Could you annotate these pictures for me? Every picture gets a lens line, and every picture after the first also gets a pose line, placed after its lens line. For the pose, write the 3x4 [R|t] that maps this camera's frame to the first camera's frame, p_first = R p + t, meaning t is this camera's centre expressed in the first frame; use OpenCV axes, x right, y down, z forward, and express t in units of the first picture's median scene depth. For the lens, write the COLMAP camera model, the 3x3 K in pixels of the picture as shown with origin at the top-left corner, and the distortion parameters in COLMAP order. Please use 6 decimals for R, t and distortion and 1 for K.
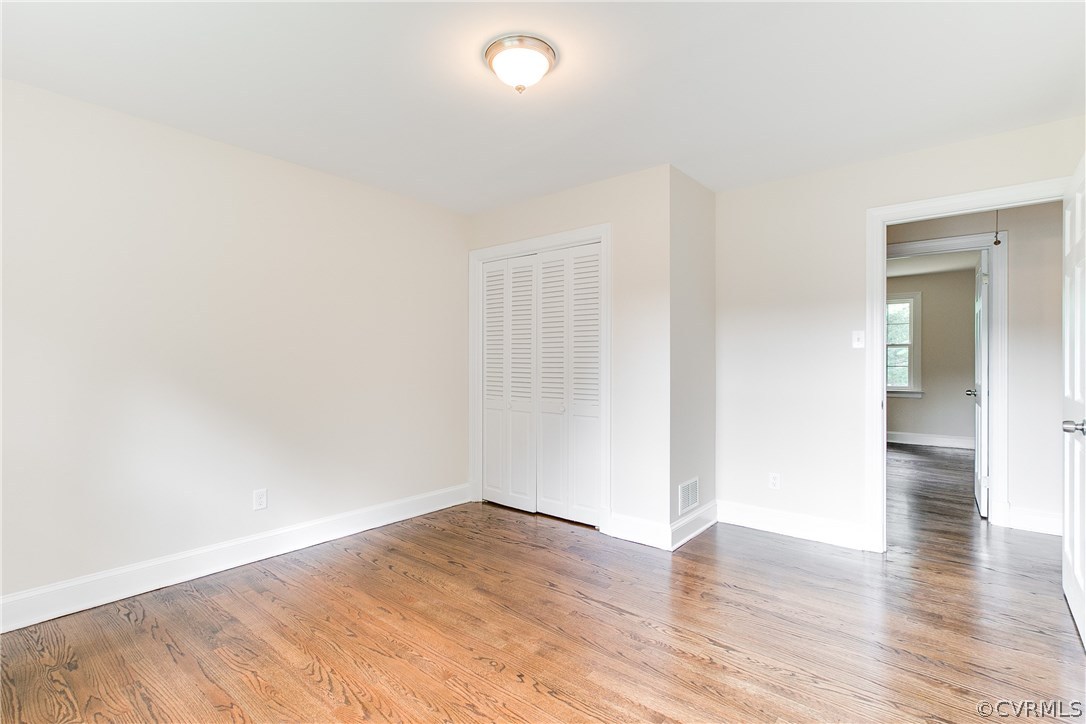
lens RADIAL K [[512.8, 0, 549.5], [0, 512.8, 363.9], [0, 0, 1]] dist [-0.001311, -0.000084]
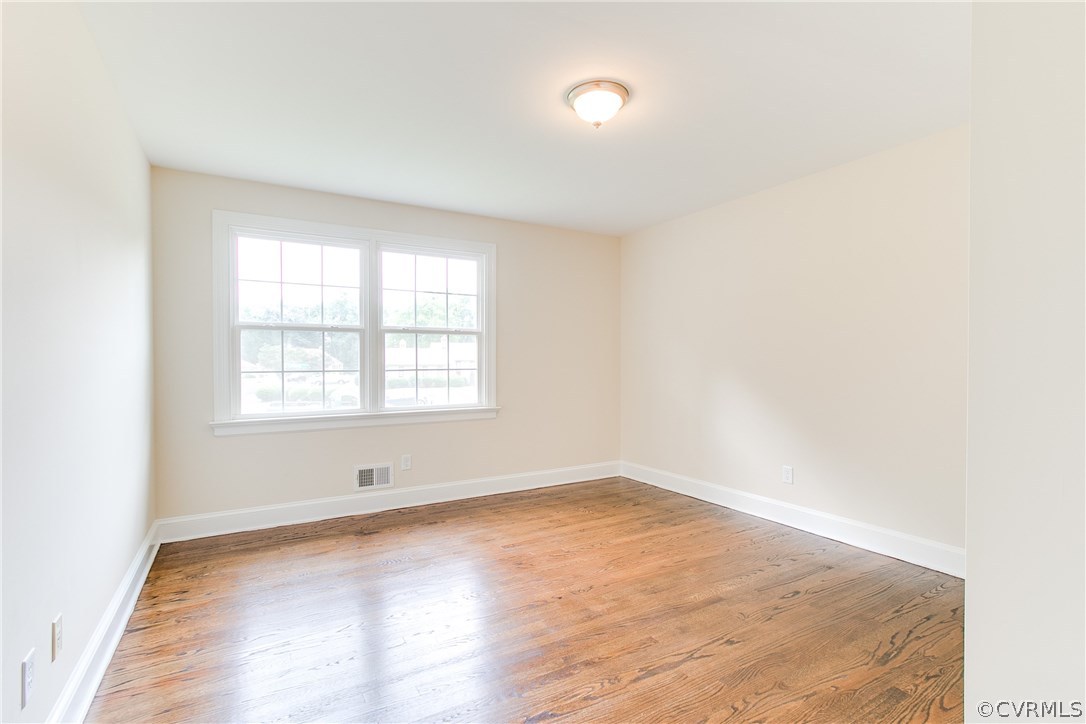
lens RADIAL K [[507.3, 0, 545.5], [0, 507.3, 365.4], [0, 0, 1]] dist [-0.000536, 0.000084]
pose [[-0.347176, 0.012336, -0.937719, 0.915028], [0.002893, 0.999923, 0.012083, -0.006849], [0.937795, 0.001482, -0.347185, 1.100037]]
